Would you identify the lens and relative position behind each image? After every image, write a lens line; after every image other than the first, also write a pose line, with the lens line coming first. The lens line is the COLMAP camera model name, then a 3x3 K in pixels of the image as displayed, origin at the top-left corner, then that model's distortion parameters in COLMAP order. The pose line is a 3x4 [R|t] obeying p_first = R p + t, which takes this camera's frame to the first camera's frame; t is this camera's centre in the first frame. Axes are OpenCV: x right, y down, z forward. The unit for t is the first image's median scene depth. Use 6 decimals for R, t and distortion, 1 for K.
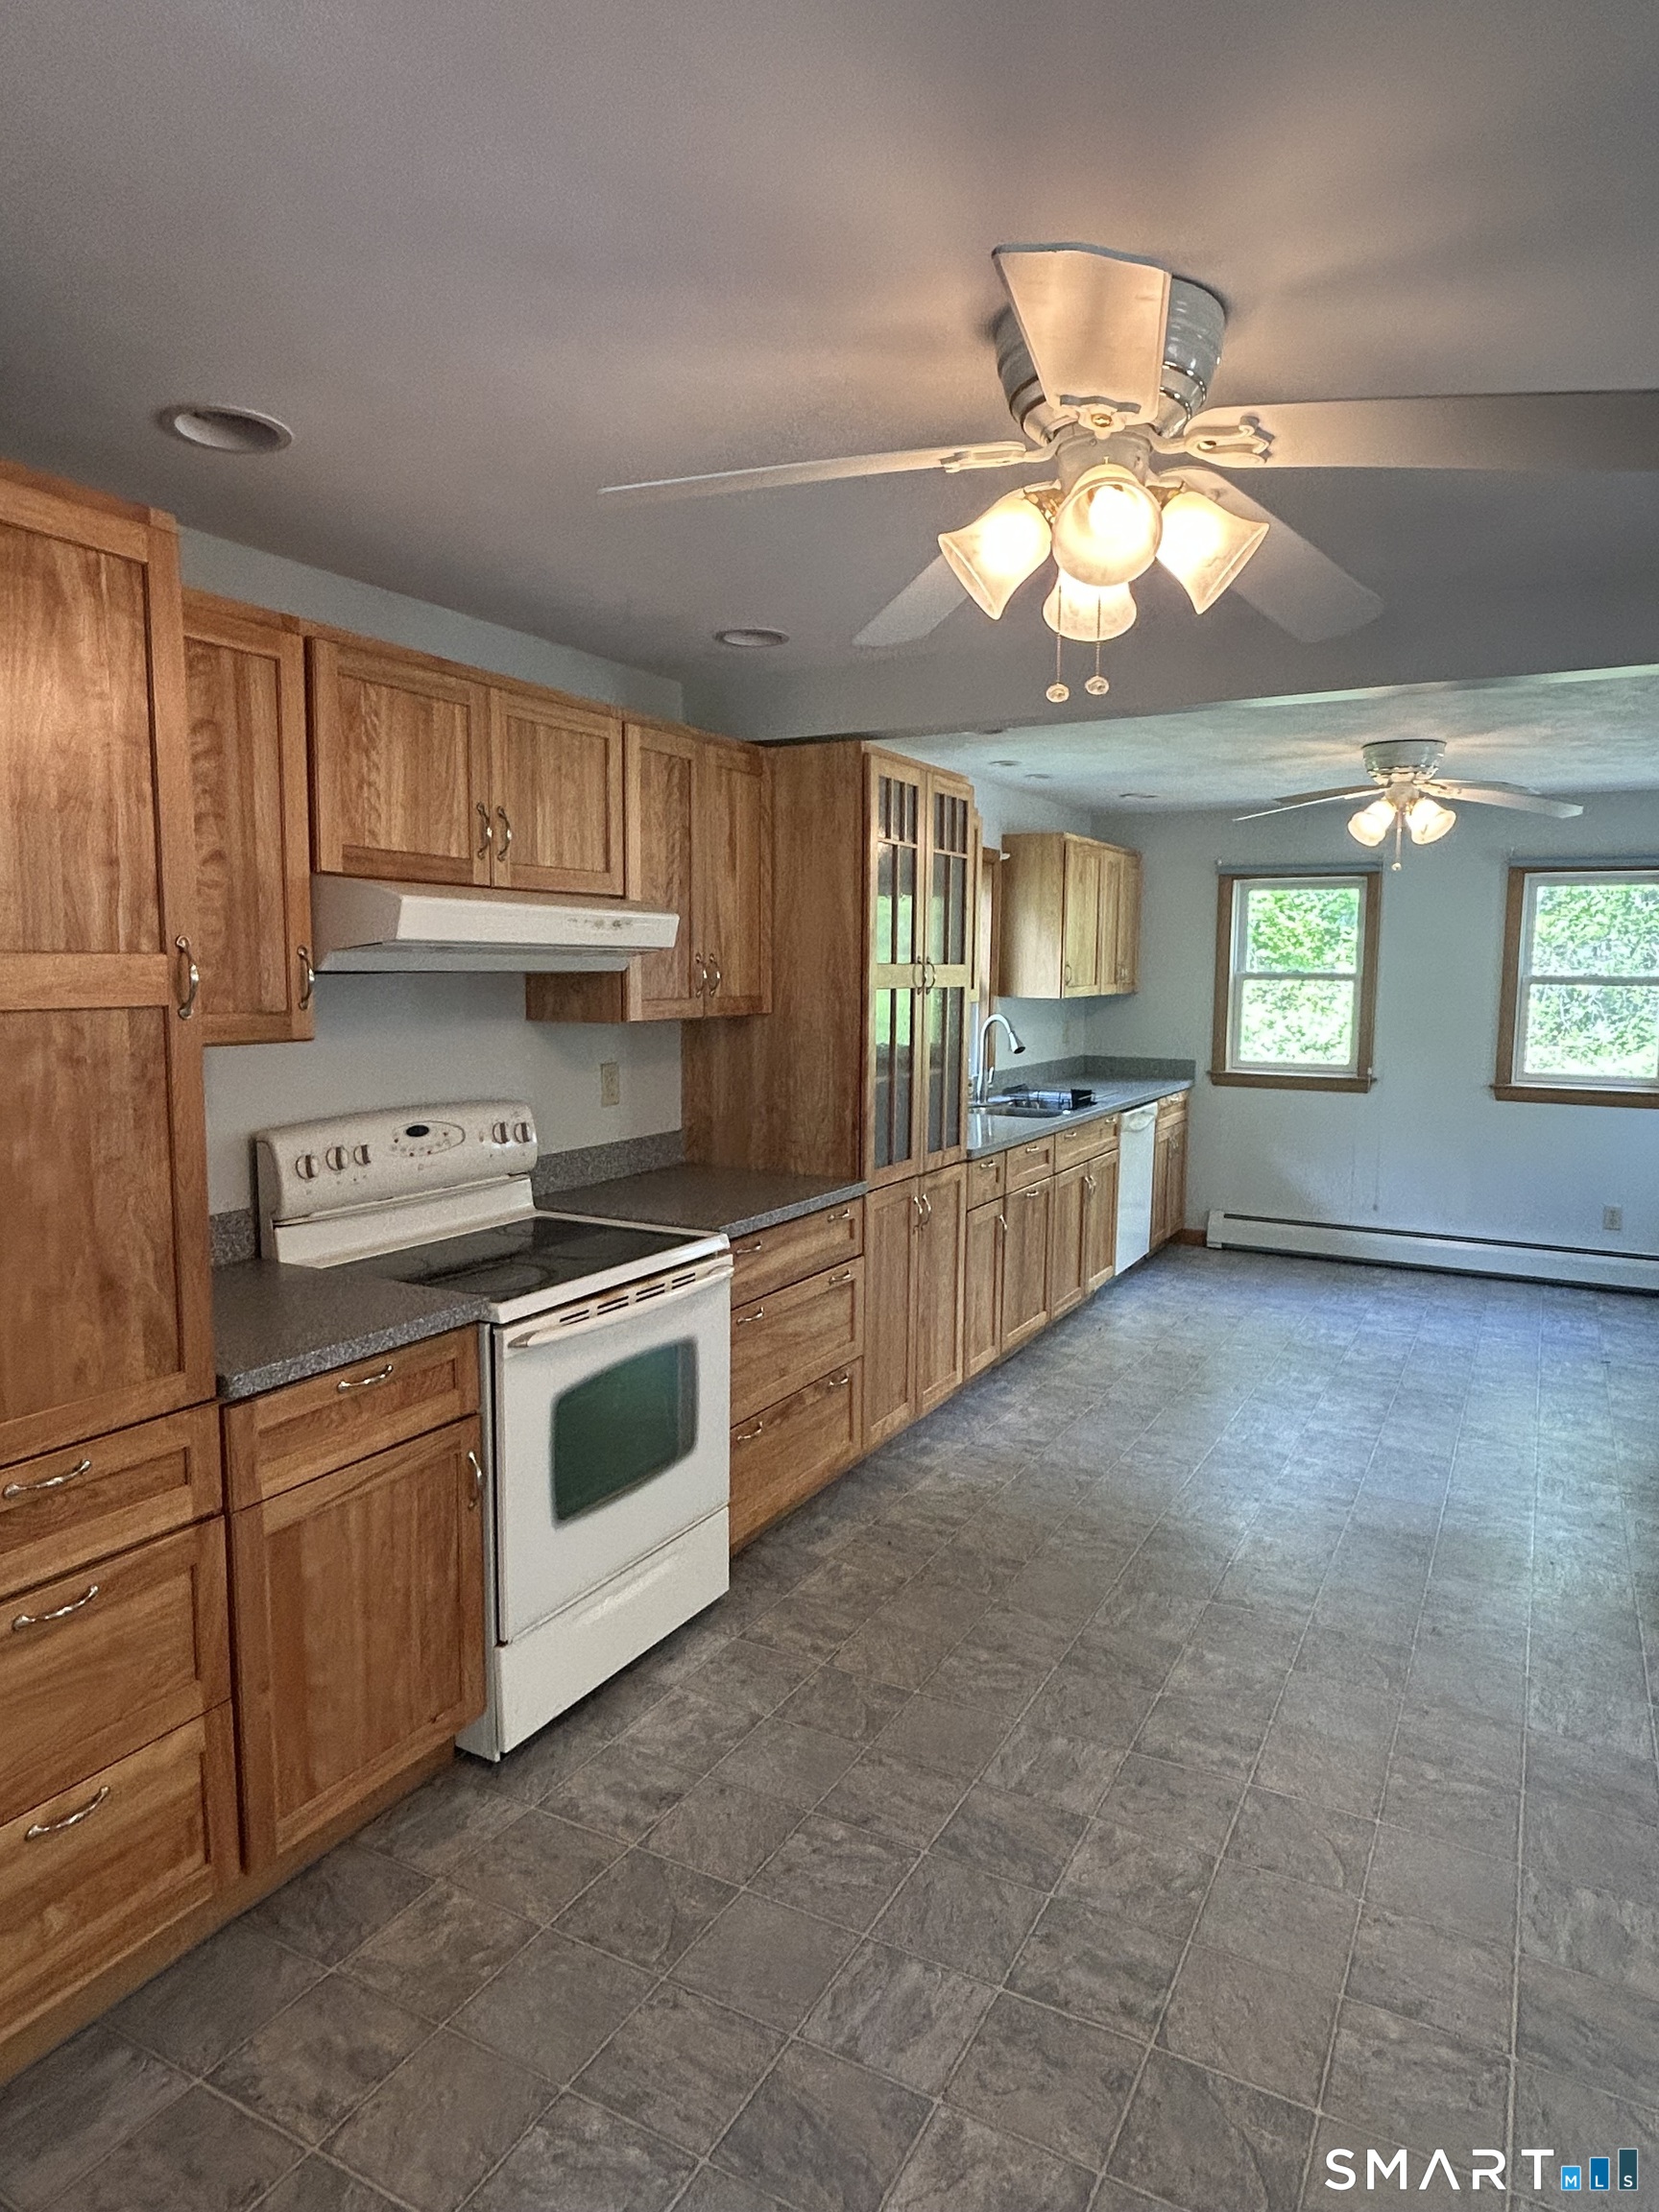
lens RADIAL K [[1317.2, 0, 834.1], [0, 1317.2, 1106.3], [0, 0, 1]] dist [0.005155, -0.006091]
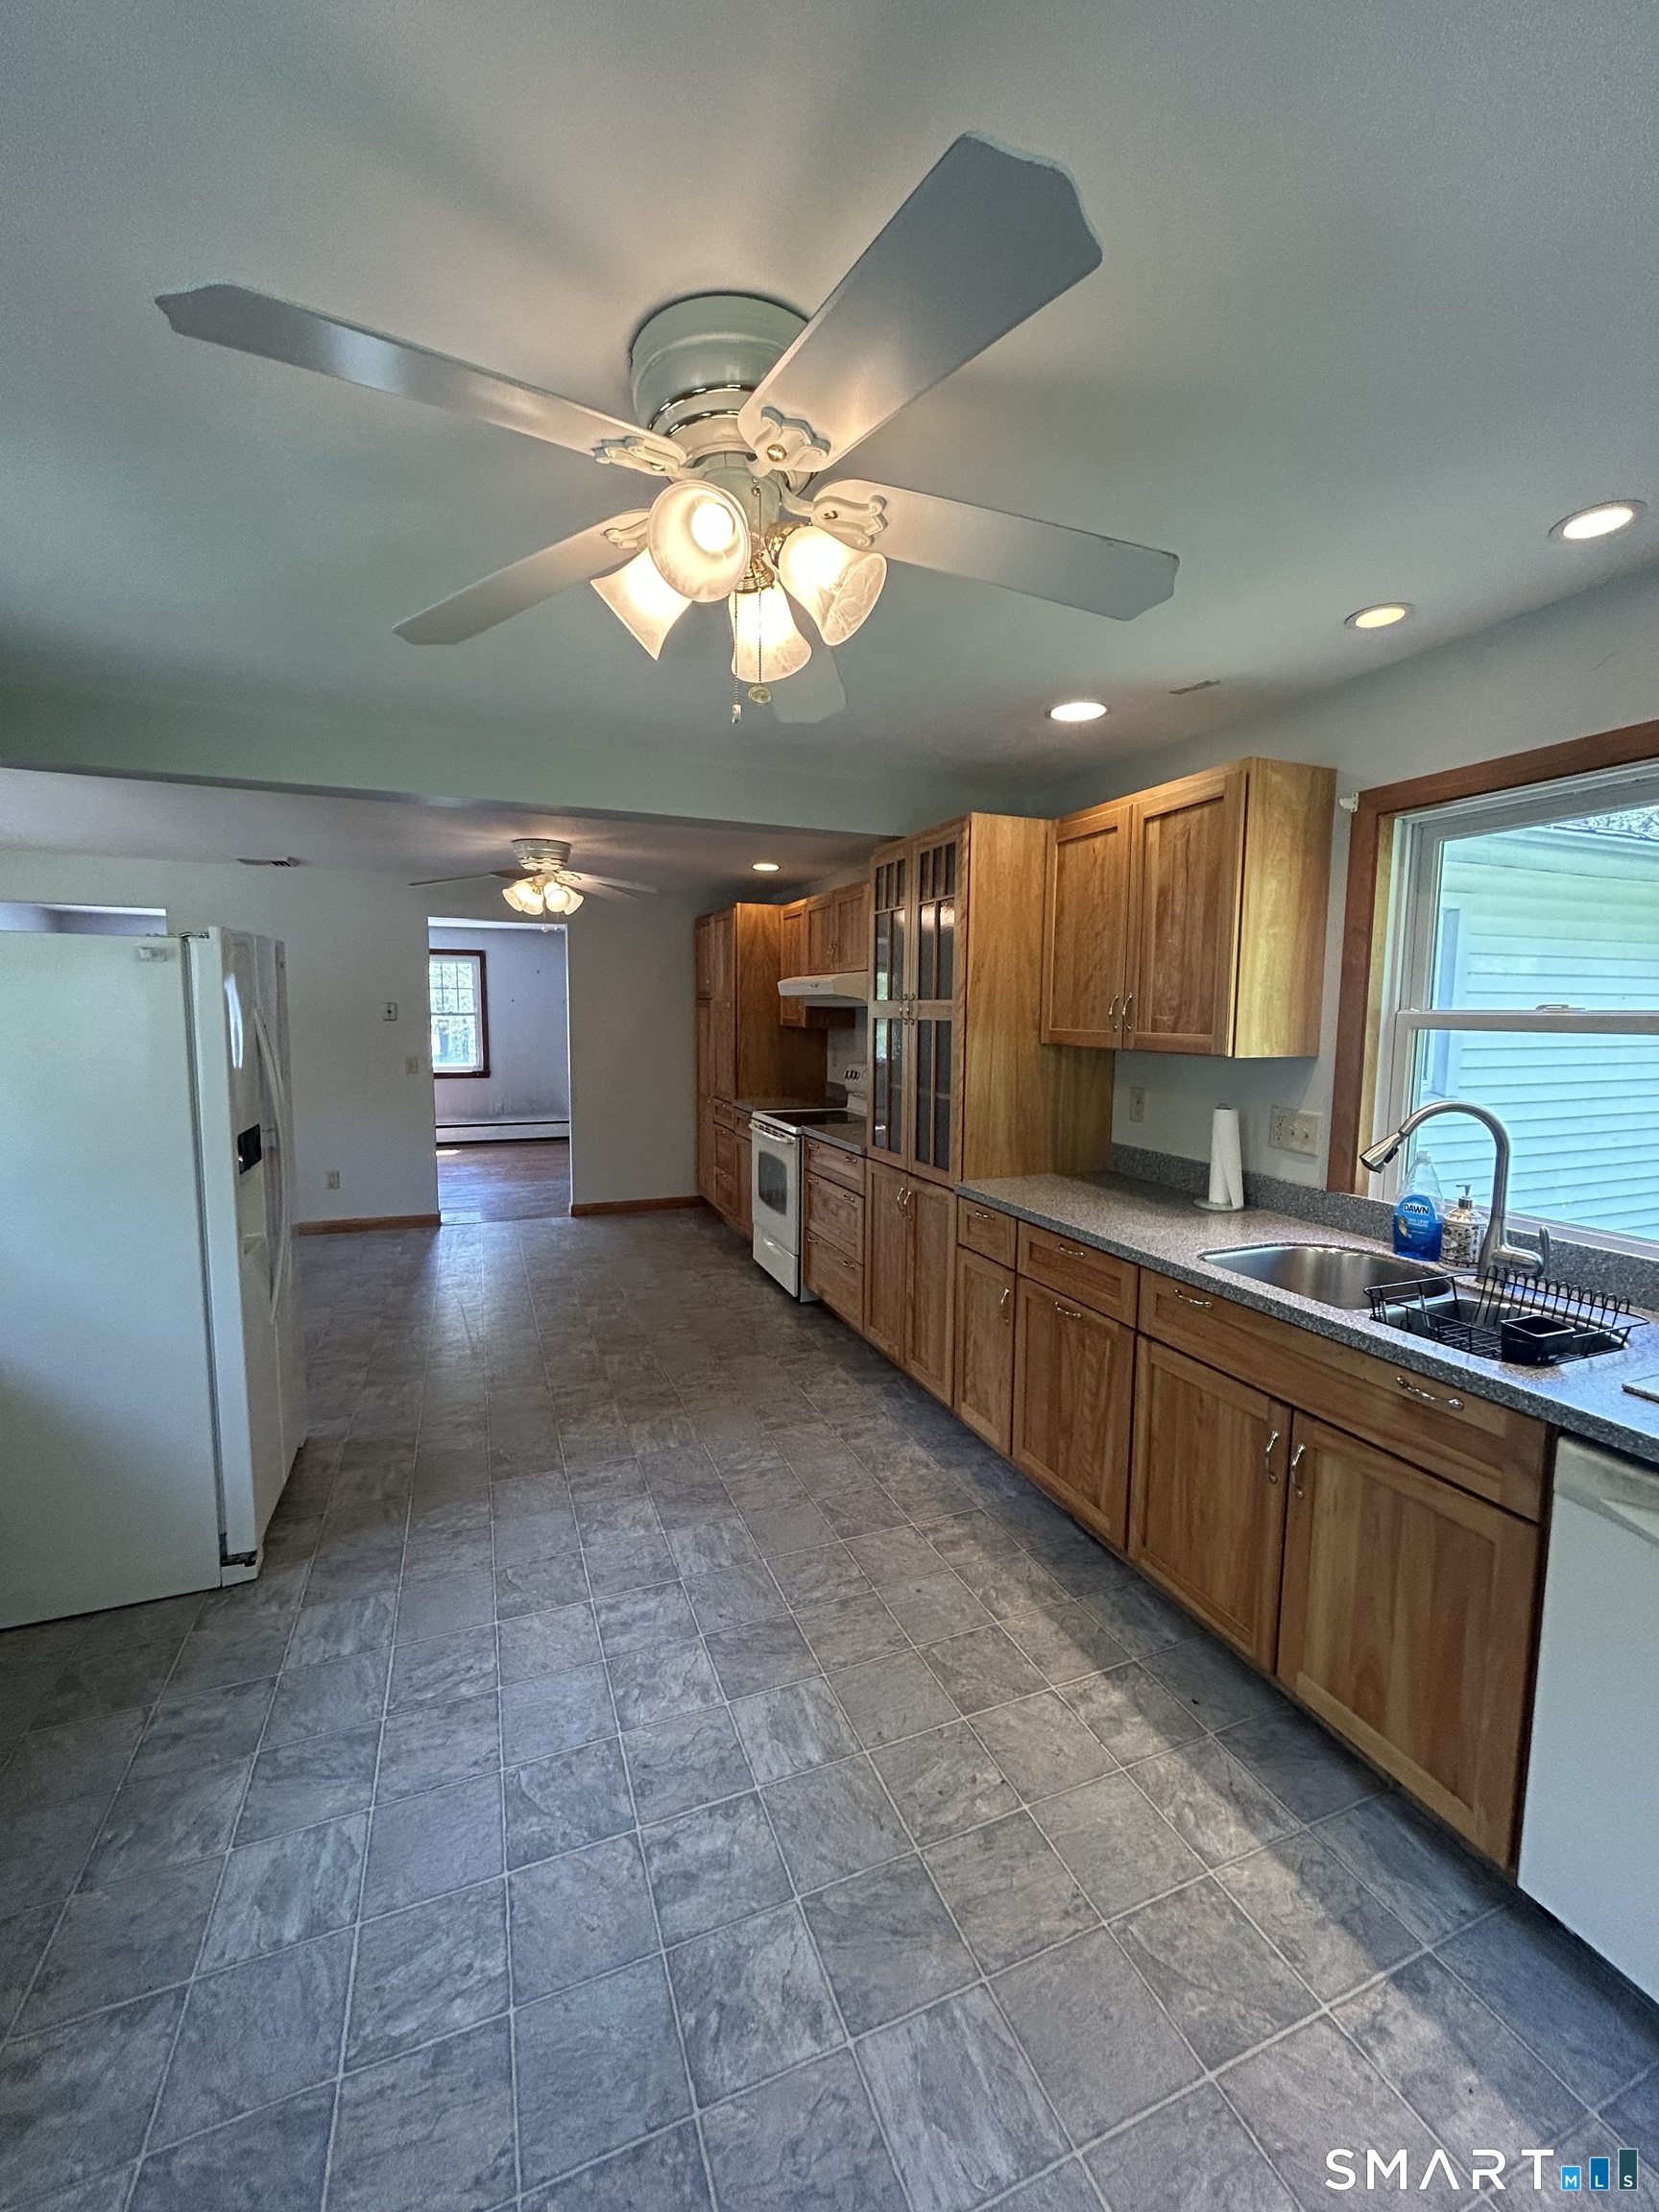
lens RADIAL K [[884.0, 0, 830.4], [0, 884.0, 1095.8], [0, 0, 1]] dist [-0.000315, -0.000332]
pose [[-0.637174, 0.060999, -0.768302, 1.087925], [-0.099461, 0.982019, 0.160454, -0.209794], [0.764275, 0.178653, -0.619651, 2.128780]]
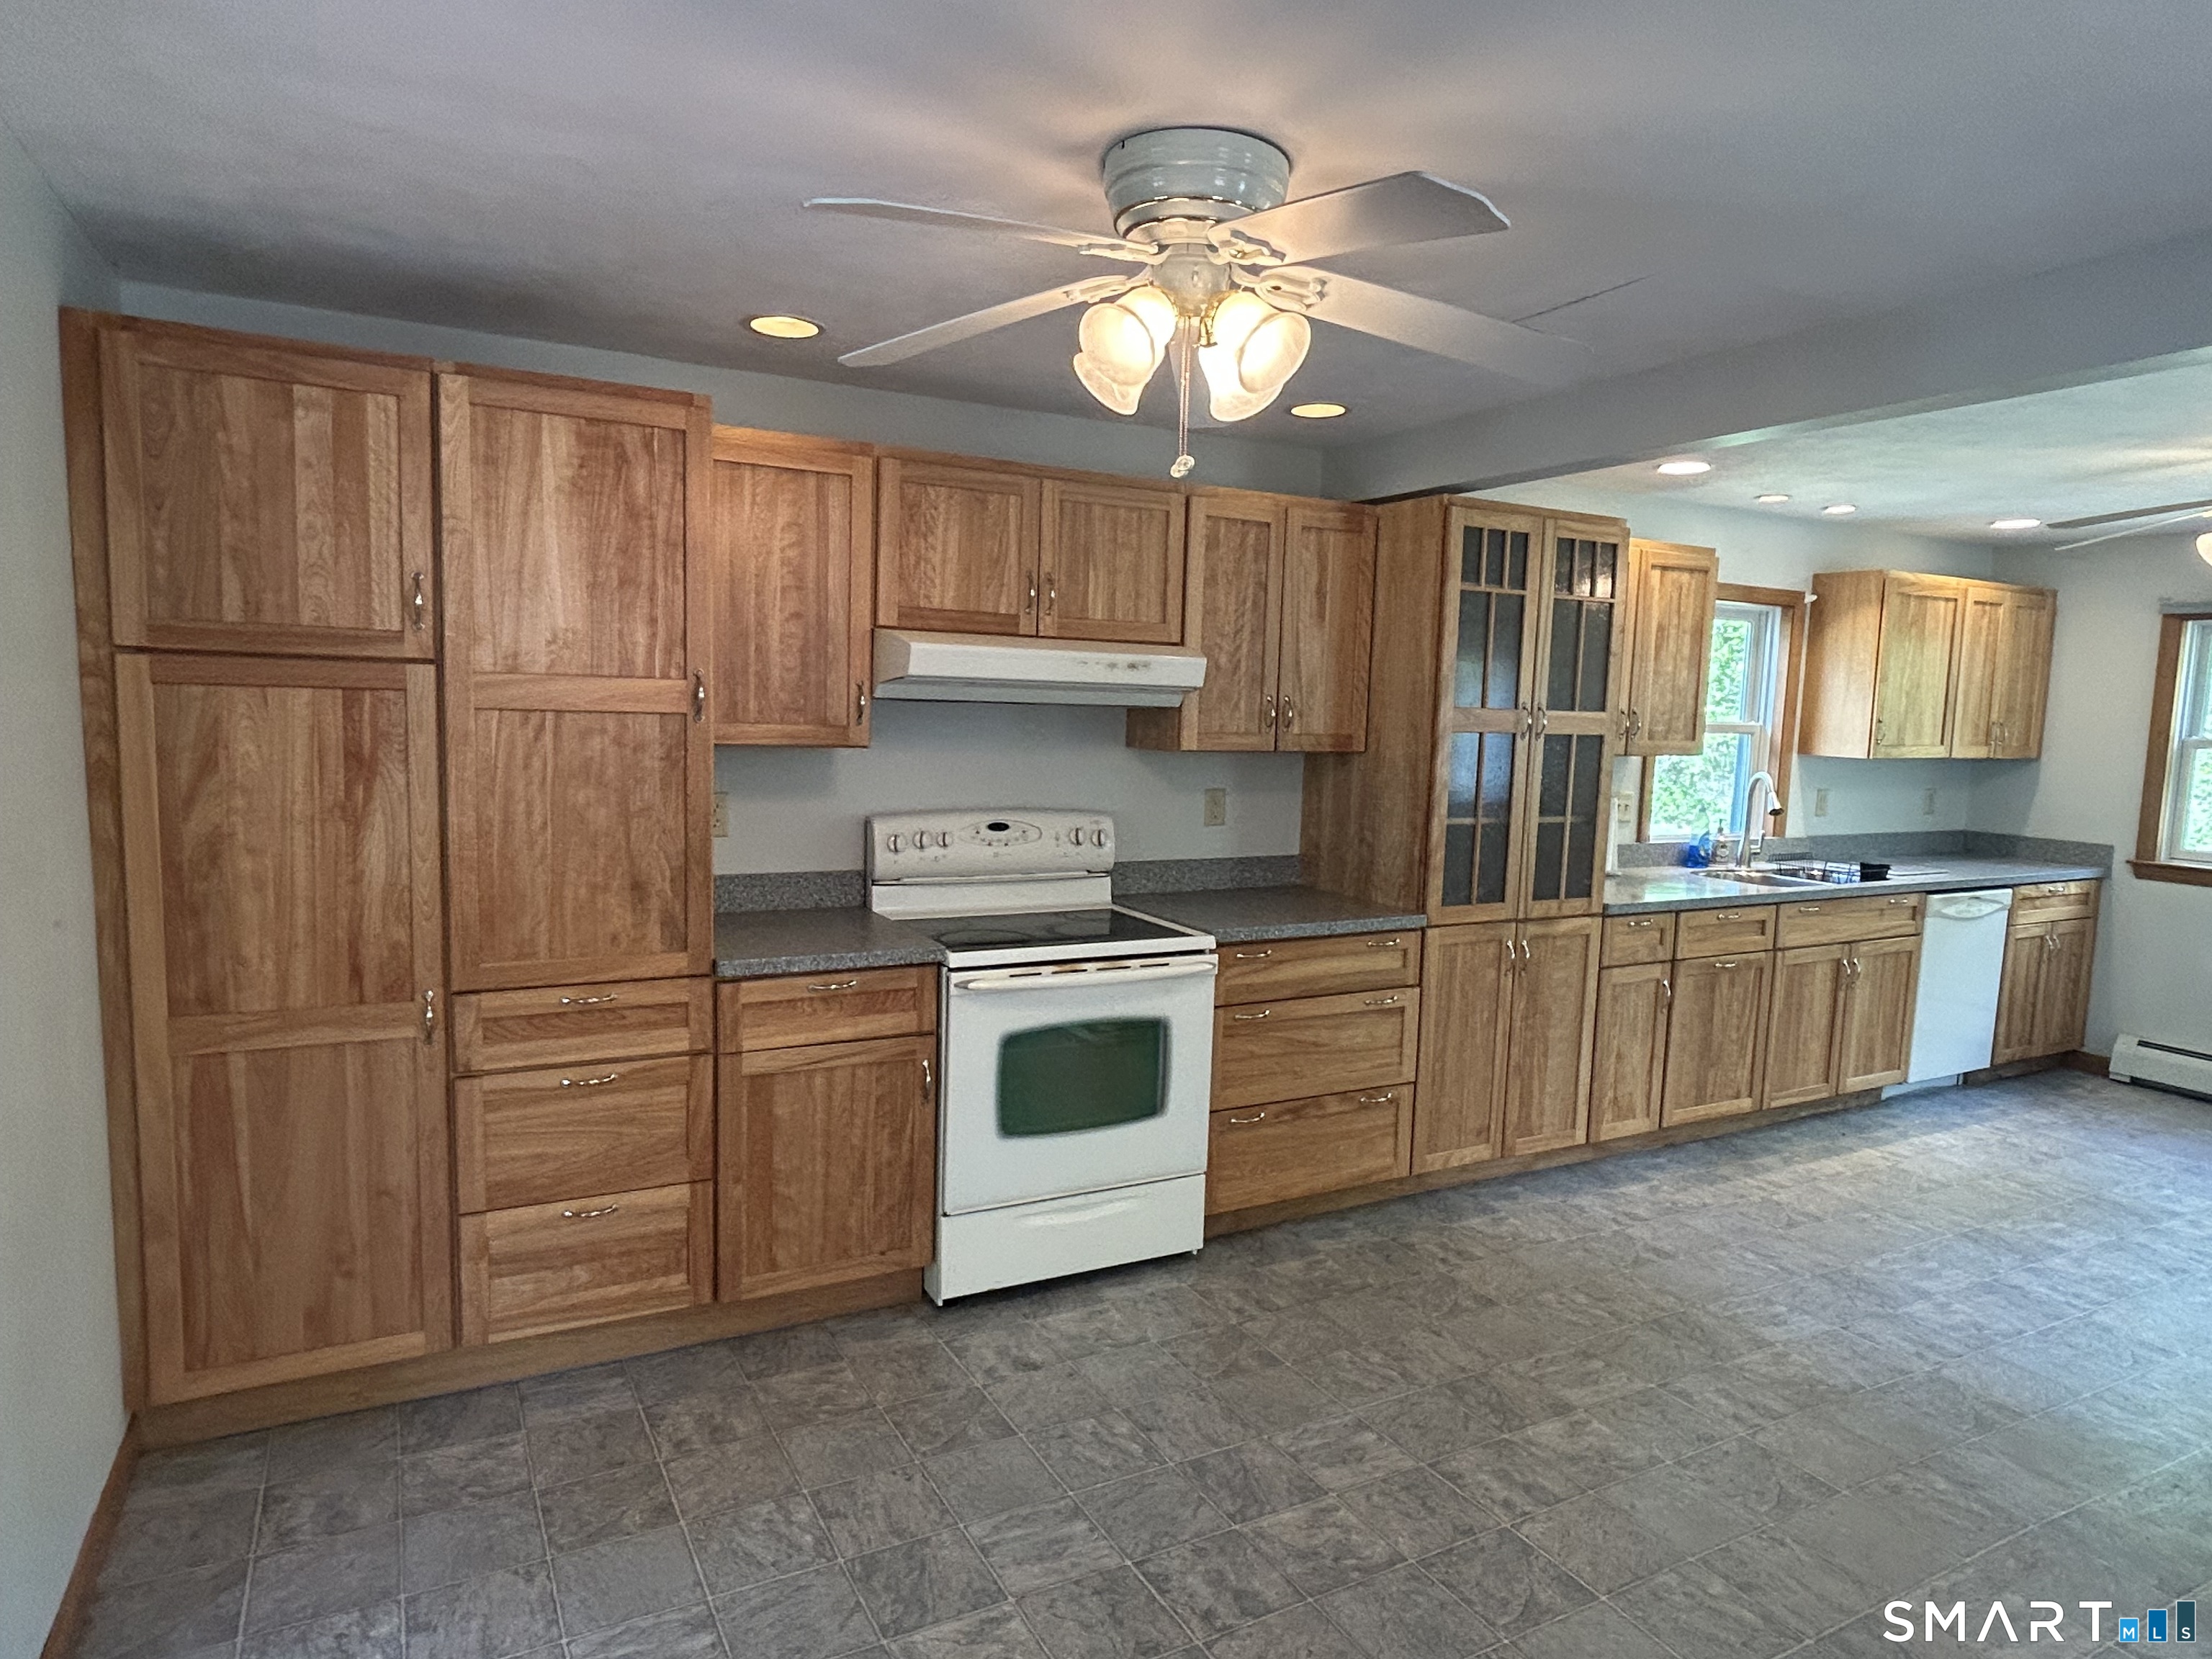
lens RADIAL K [[1317.2, 0, 1115.4], [0, 1317.2, 839.2], [0, 0, 1]] dist [0.005155, -0.006091]
pose [[0.838282, 0.074272, -0.540155, 0.509672], [-0.082336, 0.996562, 0.009248, 0.010441], [0.538984, 0.036722, 0.841515, -0.016689]]
